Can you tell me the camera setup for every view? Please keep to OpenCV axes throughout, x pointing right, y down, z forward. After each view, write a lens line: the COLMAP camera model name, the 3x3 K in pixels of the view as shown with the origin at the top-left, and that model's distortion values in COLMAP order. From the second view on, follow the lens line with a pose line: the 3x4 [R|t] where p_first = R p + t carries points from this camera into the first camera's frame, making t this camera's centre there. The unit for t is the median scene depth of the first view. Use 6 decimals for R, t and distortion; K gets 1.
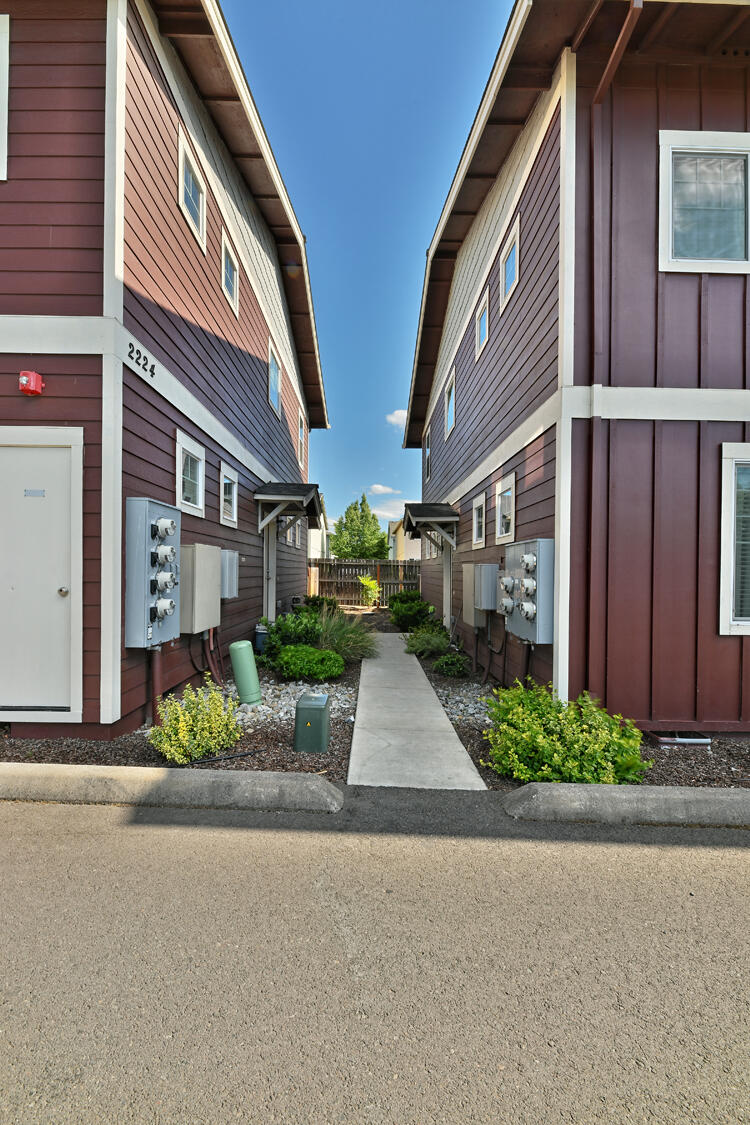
lens RADIAL K [[453.2, 0, 368.0], [0, 453.2, 576.3], [0, 0, 1]] dist [0.001163, -0.004465]
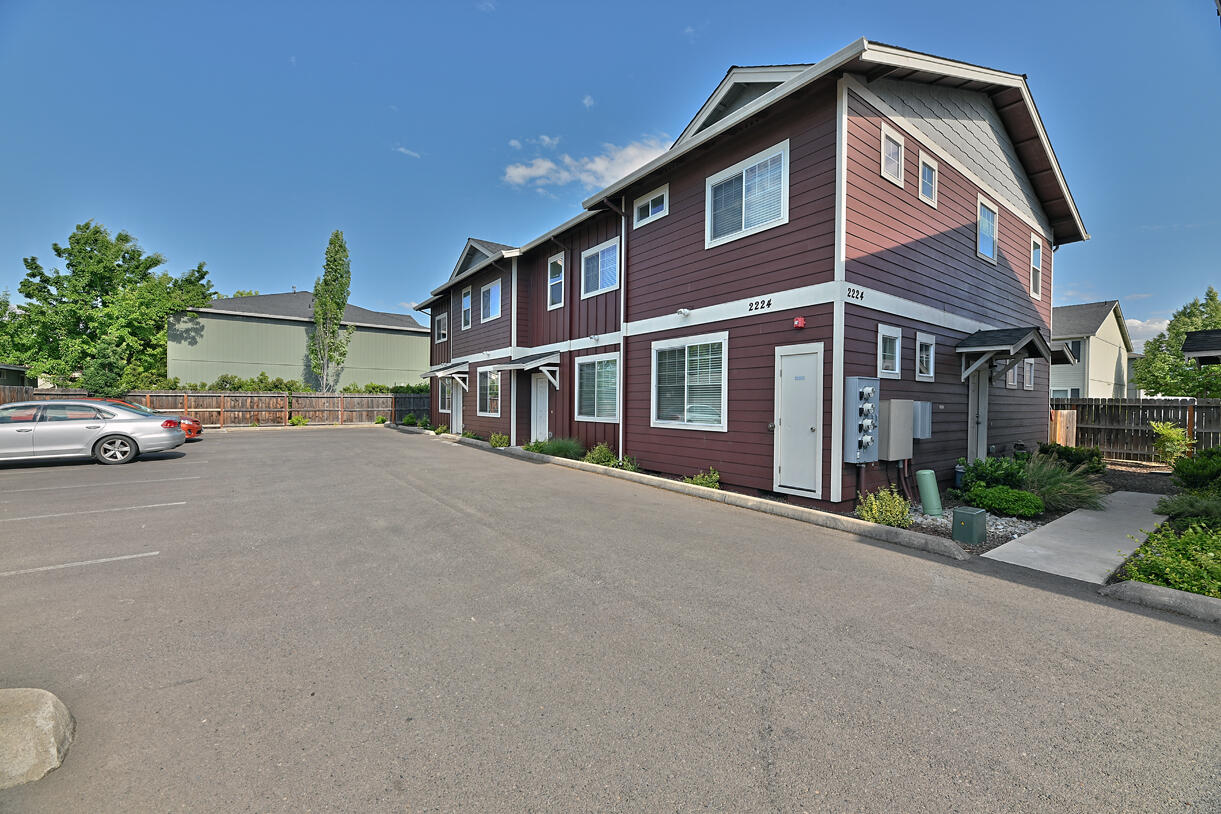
lens RADIAL K [[491.8, 0, 613.3], [0, 491.8, 409.5], [0, 0, 1]] dist [0.001163, -0.004465]
pose [[0.603077, 0.005240, -0.797666, 0.238090], [-0.013581, 0.999901, -0.003699, -0.014576], [0.797567, 0.013064, 0.603089, -0.464491]]
